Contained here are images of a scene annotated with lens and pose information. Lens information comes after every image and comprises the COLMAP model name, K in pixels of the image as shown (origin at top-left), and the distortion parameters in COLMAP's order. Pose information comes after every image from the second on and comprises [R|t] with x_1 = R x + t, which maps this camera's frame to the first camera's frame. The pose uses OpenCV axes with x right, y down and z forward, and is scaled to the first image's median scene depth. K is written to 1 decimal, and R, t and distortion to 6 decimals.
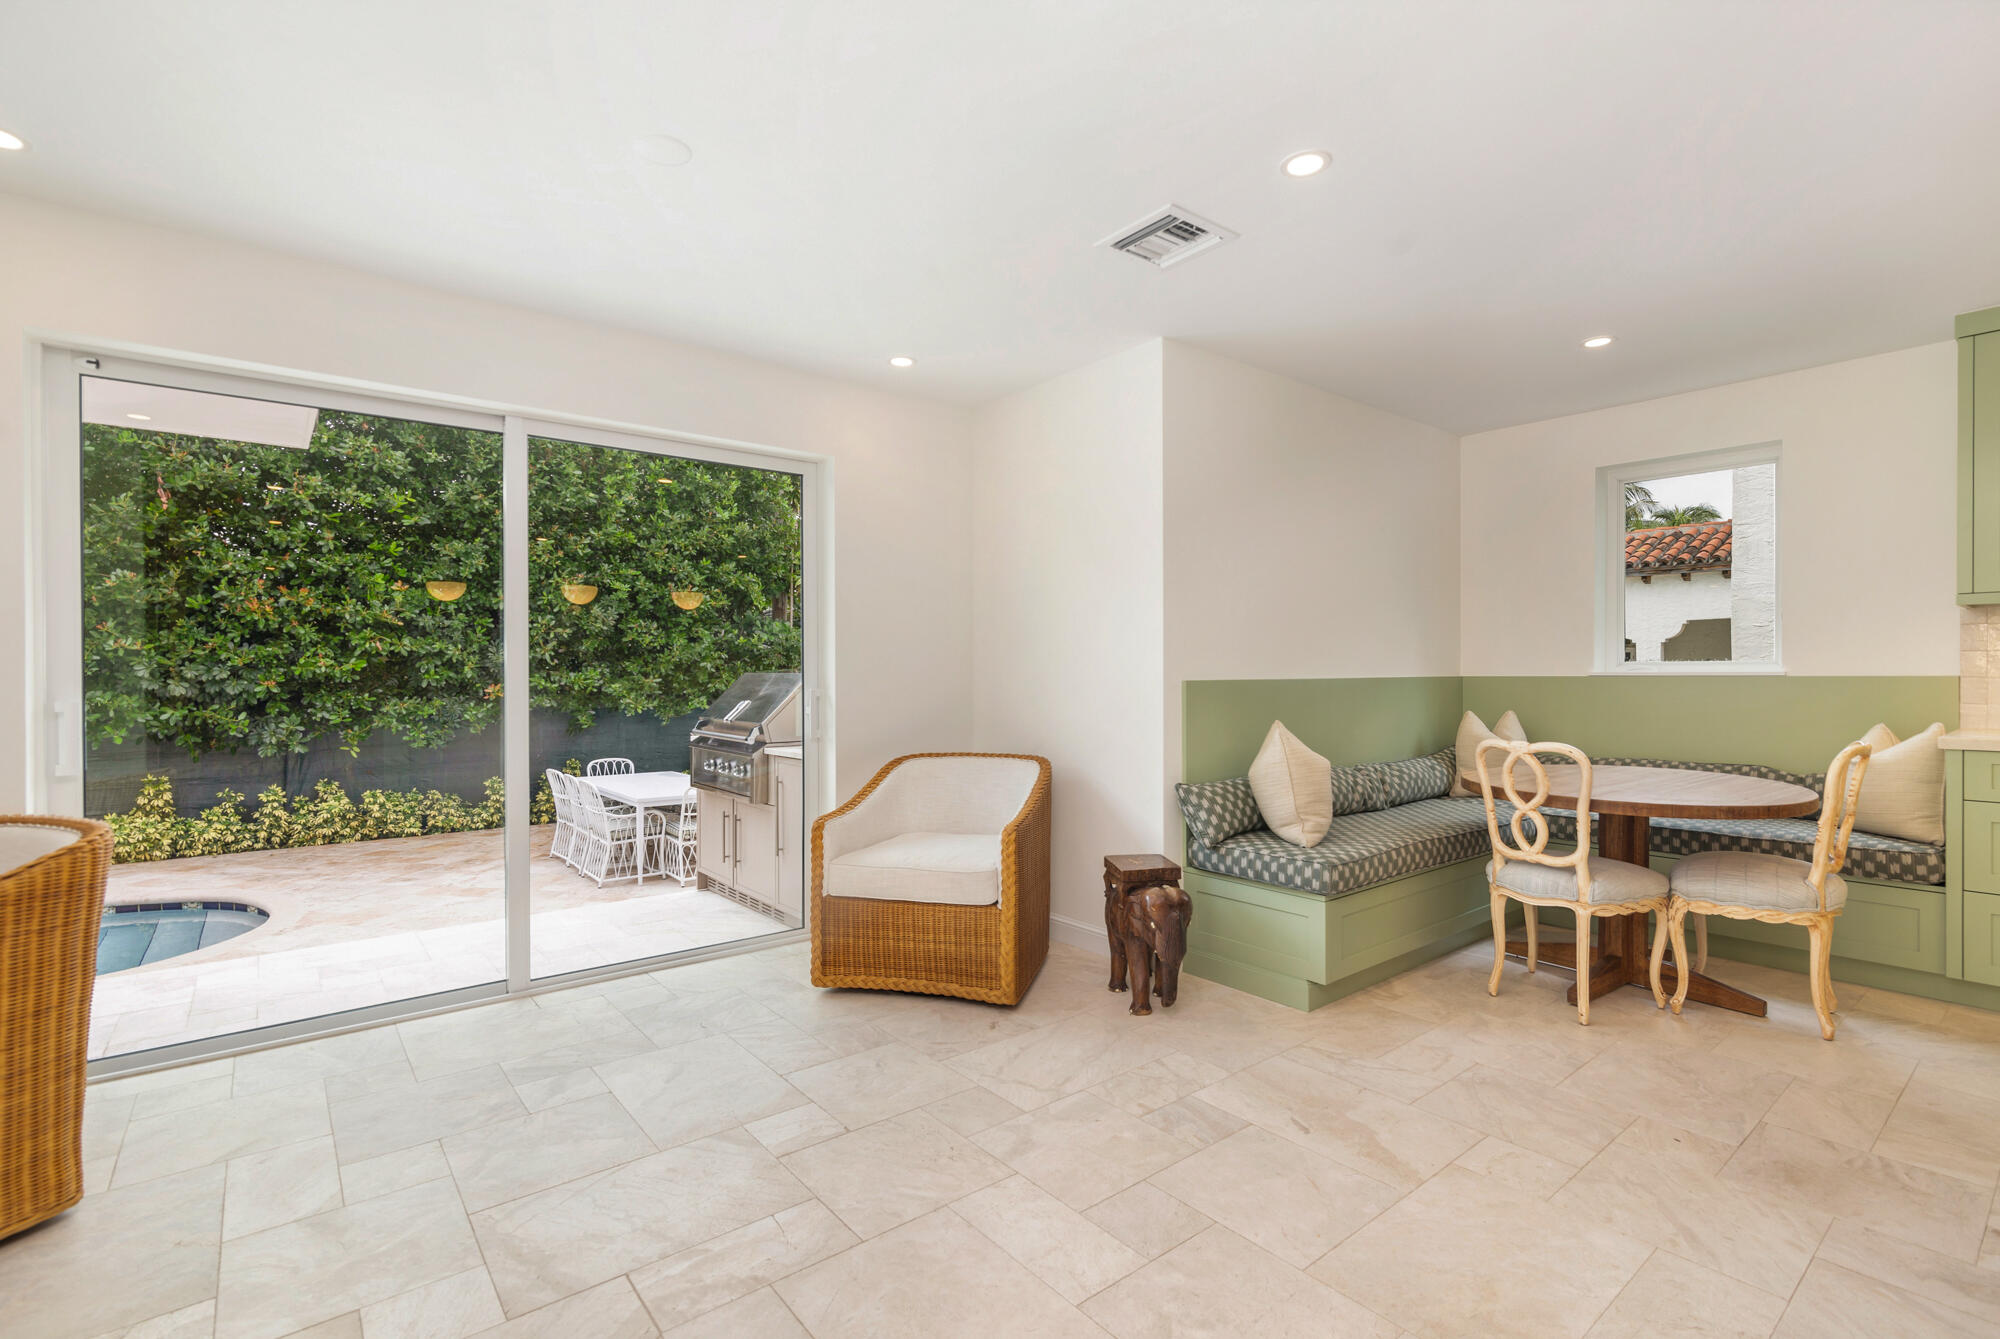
lens RADIAL K [[911.9, 0, 994.2], [0, 911.9, 674.7], [0, 0, 1]] dist [-0.001513, 0.000593]
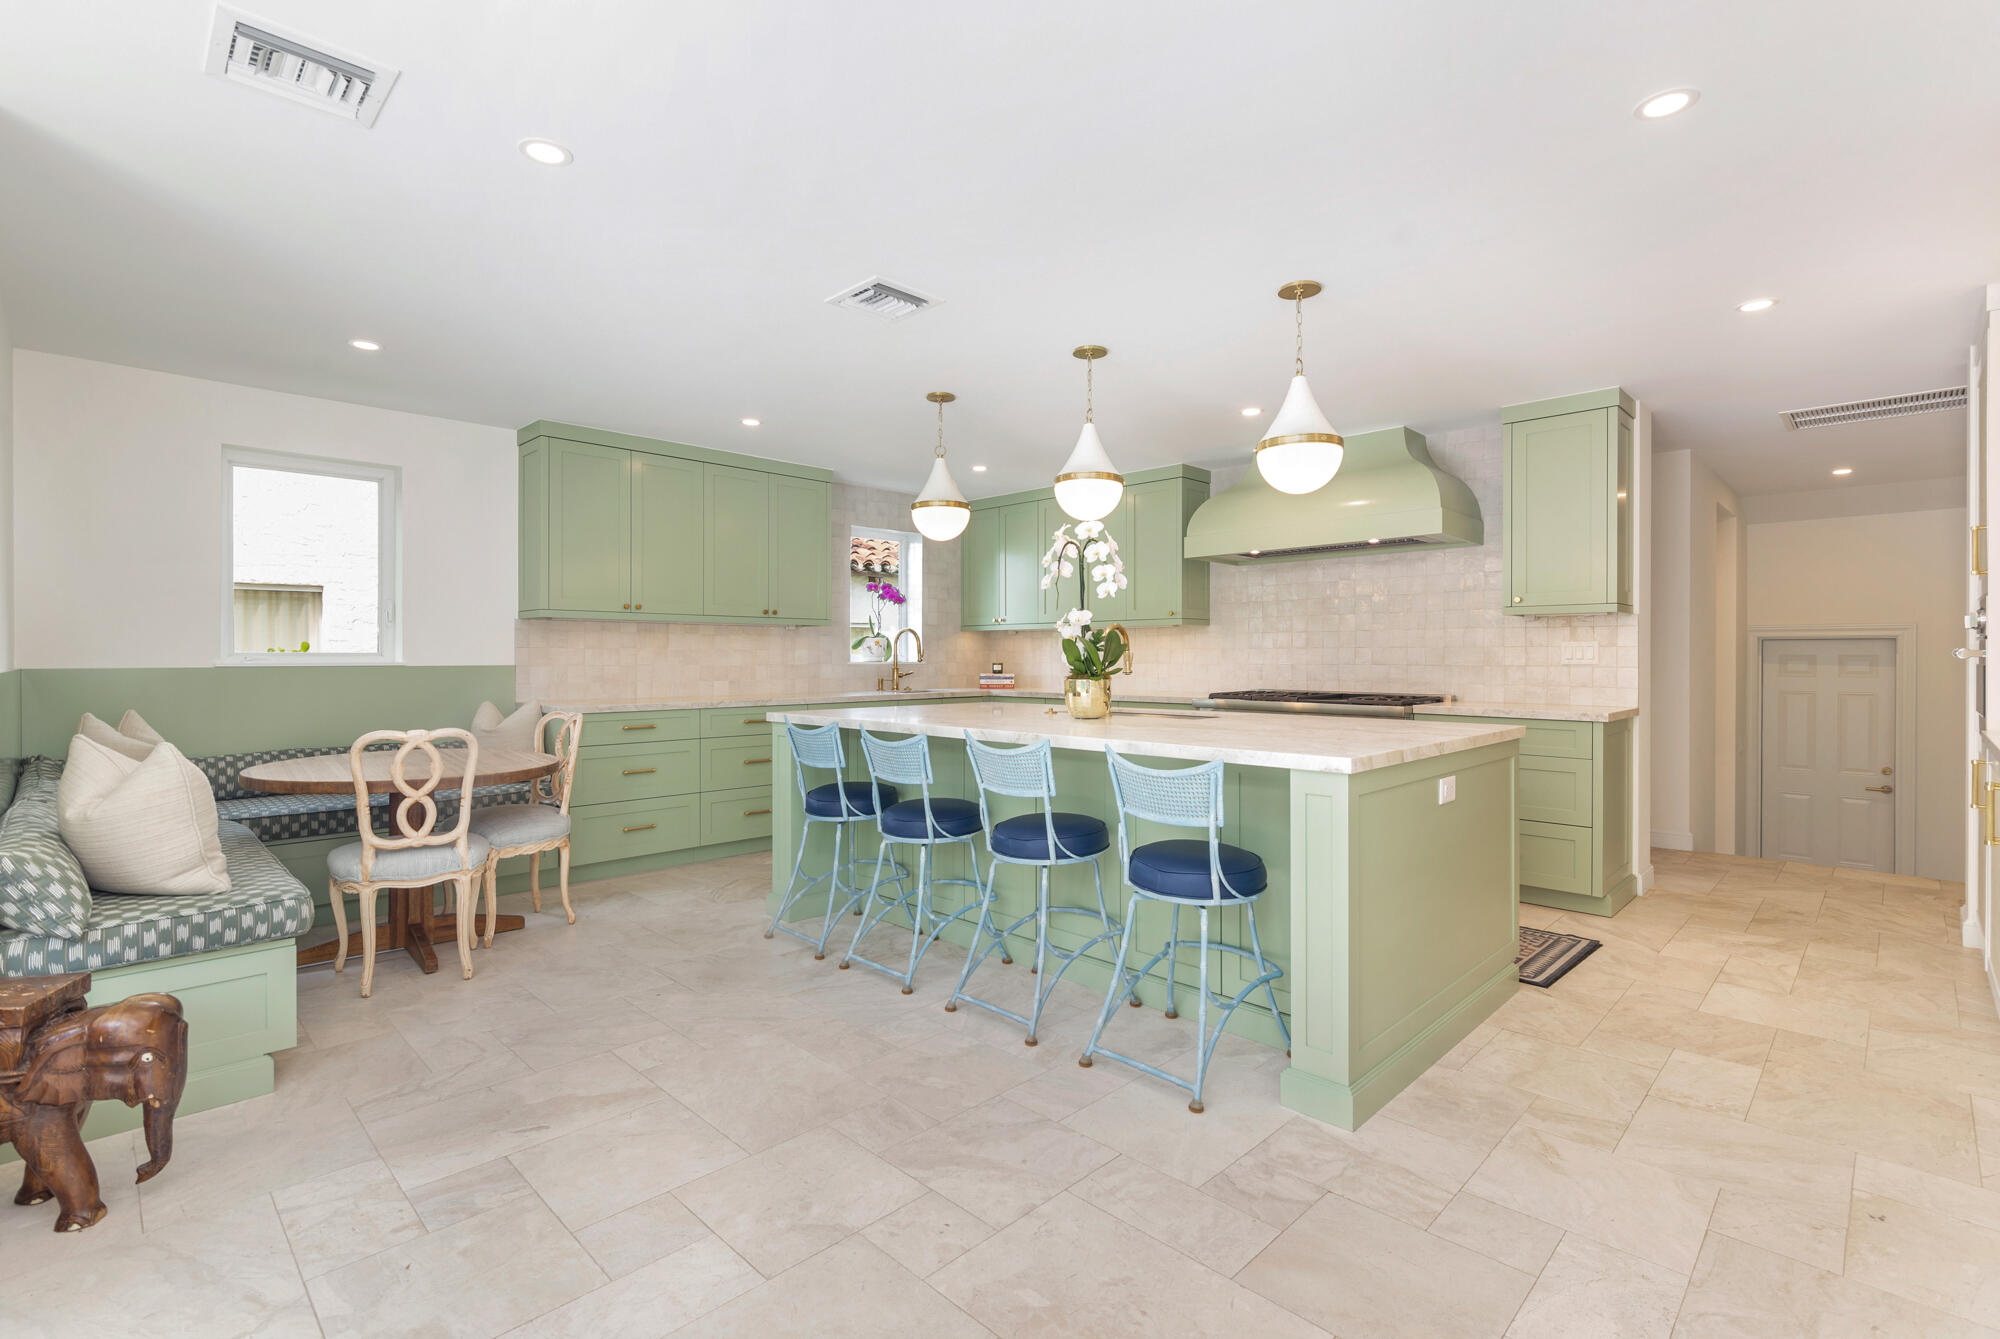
lens RADIAL K [[911.9, 0, 1004.1], [0, 911.9, 661.5], [0, 0, 1]] dist [-0.001513, 0.000593]
pose [[-0.124528, 0.001575, 0.992215, -0.540784], [-0.001886, 0.999997, -0.001824, -0.005202], [-0.992214, -0.002099, -0.124524, 0.479229]]
